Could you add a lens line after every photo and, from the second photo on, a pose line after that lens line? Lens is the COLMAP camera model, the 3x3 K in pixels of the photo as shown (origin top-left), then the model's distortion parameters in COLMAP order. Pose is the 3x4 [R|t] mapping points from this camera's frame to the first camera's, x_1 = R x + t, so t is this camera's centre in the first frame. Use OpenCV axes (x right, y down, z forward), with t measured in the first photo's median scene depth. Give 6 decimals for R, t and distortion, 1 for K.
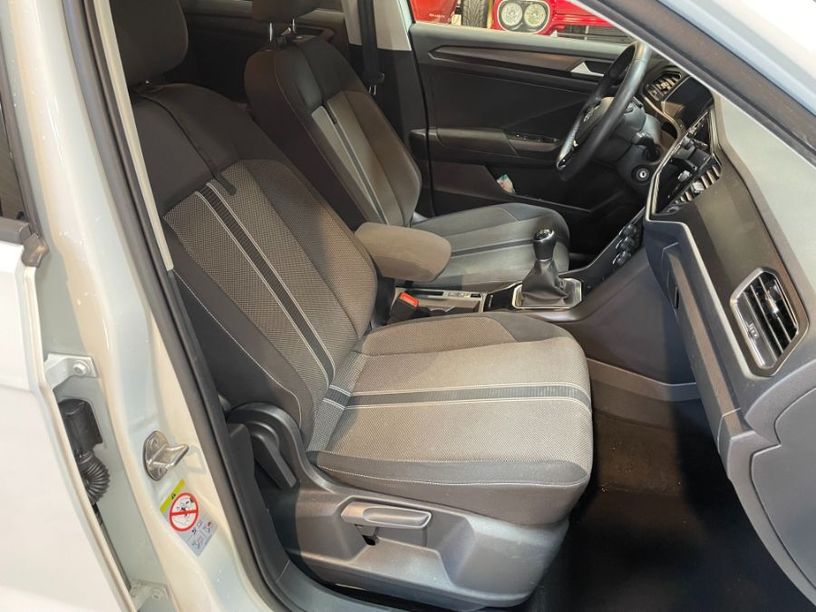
lens RADIAL K [[618.7, 0, 411.6], [0, 618.7, 289.3], [0, 0, 1]] dist [0.100119, -0.134874]
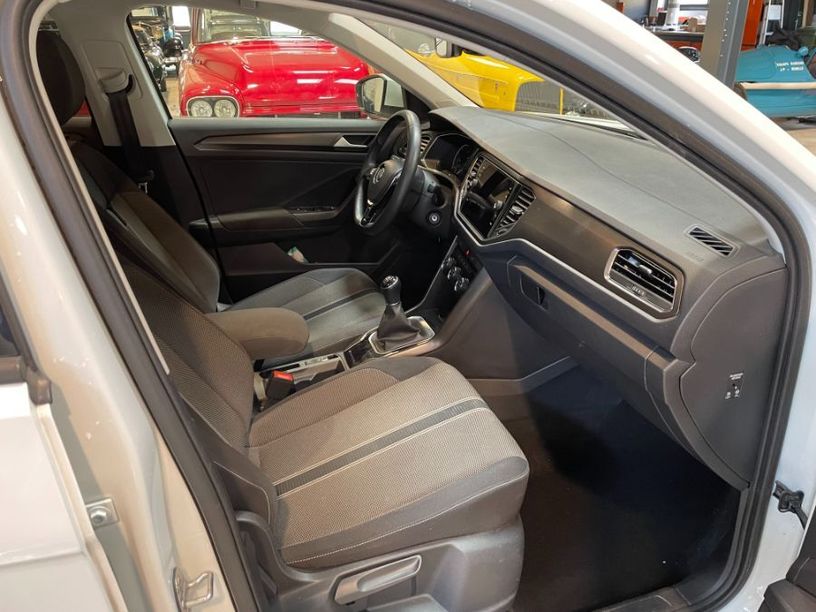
lens RADIAL K [[616.7, 0, 408.1], [0, 616.7, 284.3], [0, 0, 1]] dist [0.100290, -0.128737]
pose [[0.864477, -0.223679, 0.450164, -0.245260], [0.284386, 0.956072, -0.071067, 0.003882], [-0.414493, 0.189456, 0.890114, 0.016853]]
